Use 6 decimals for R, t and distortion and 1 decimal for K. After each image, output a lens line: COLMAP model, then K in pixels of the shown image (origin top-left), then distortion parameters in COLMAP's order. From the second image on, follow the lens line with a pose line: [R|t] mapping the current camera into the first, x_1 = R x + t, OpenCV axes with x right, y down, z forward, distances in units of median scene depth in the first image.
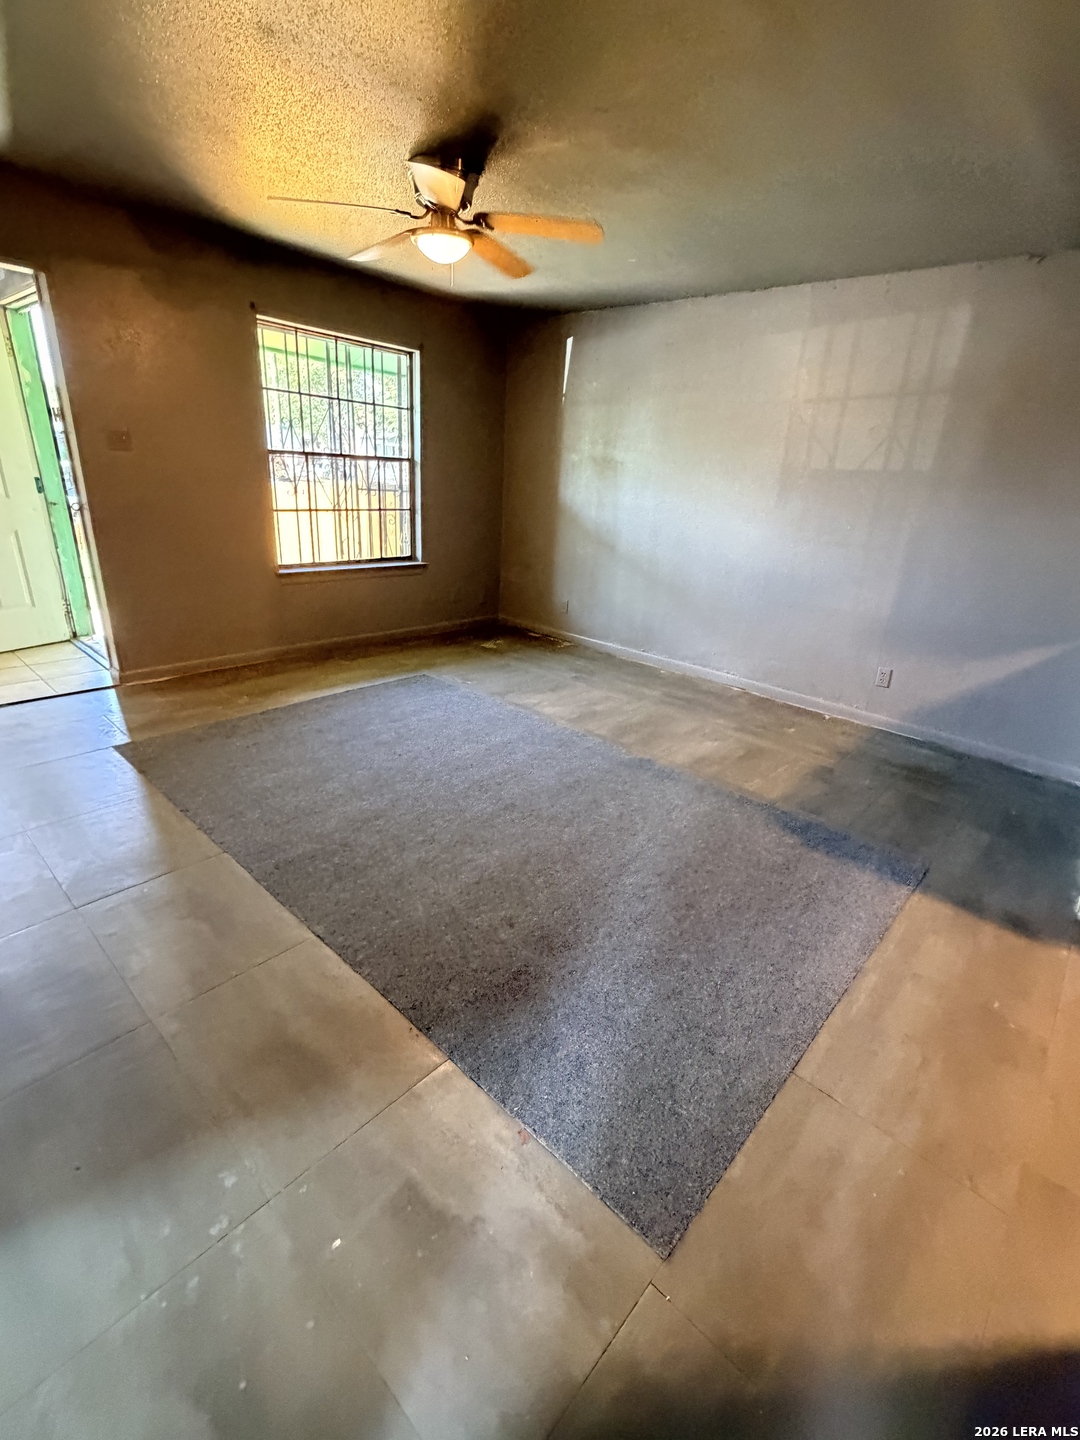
lens RADIAL K [[667.4, 0, 540.0], [0, 667.4, 720.0], [0, 0, 1]] dist [-0.016868, -0.000066]
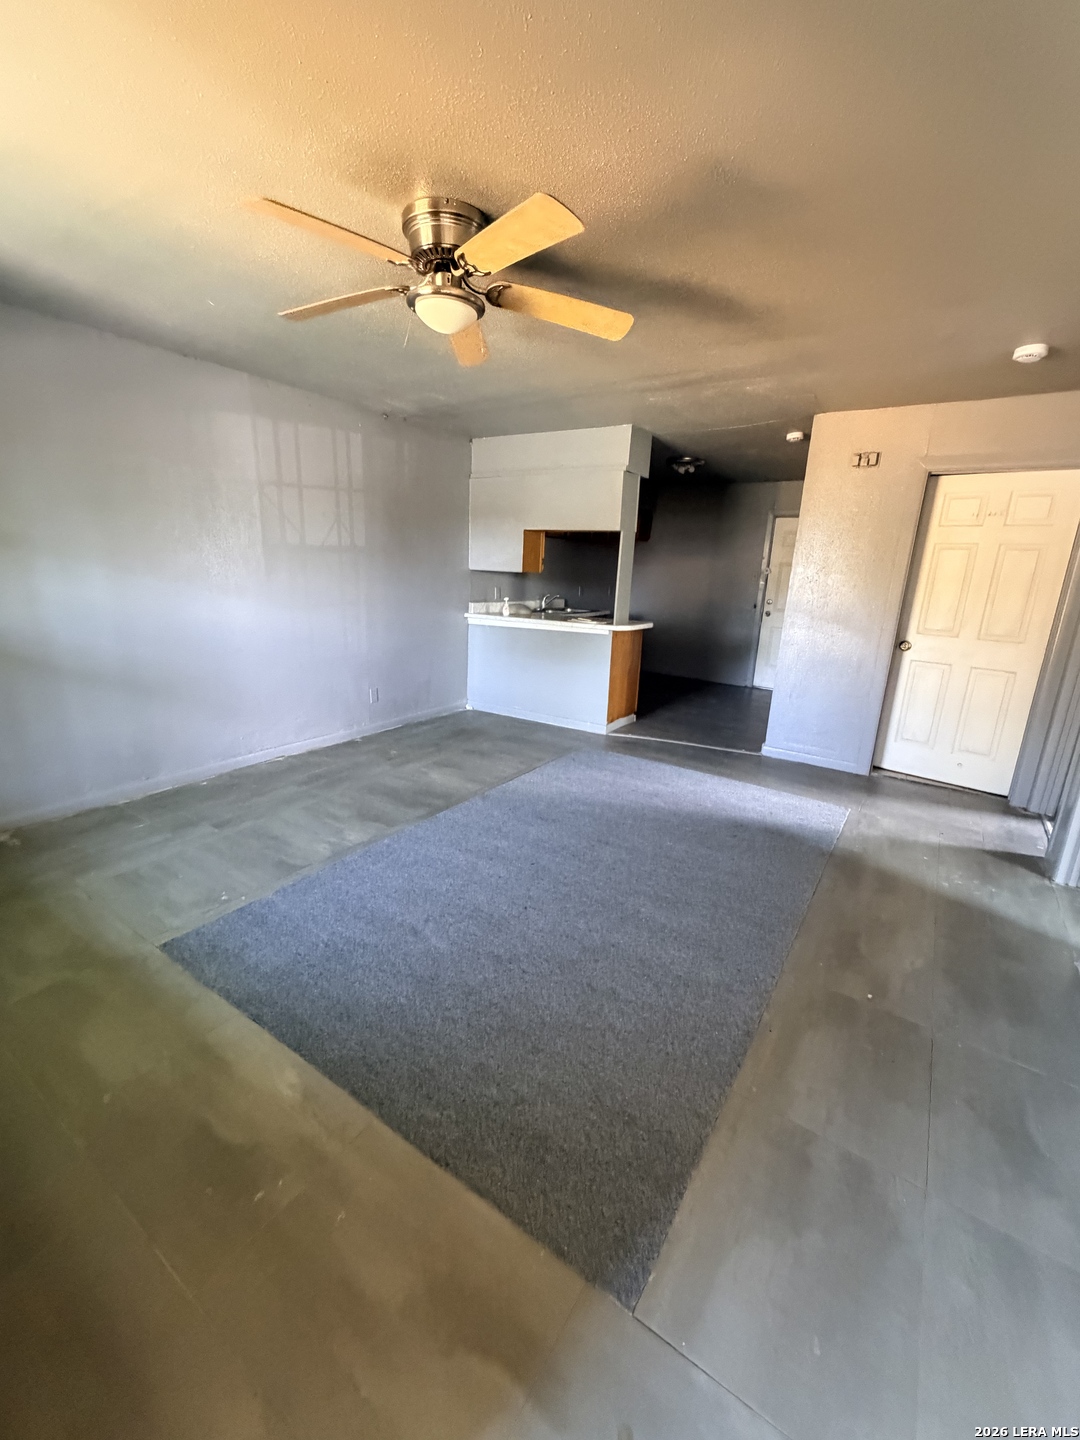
lens RADIAL K [[583.1, 0, 540.0], [0, 583.1, 720.0], [0, 0, 1]] dist [0.000524, 0.000163]
pose [[-0.146324, -0.318678, 0.936501, -0.652734], [0.305415, 0.885889, 0.349175, -0.325852], [-0.940910, 0.337114, -0.032298, 0.717851]]
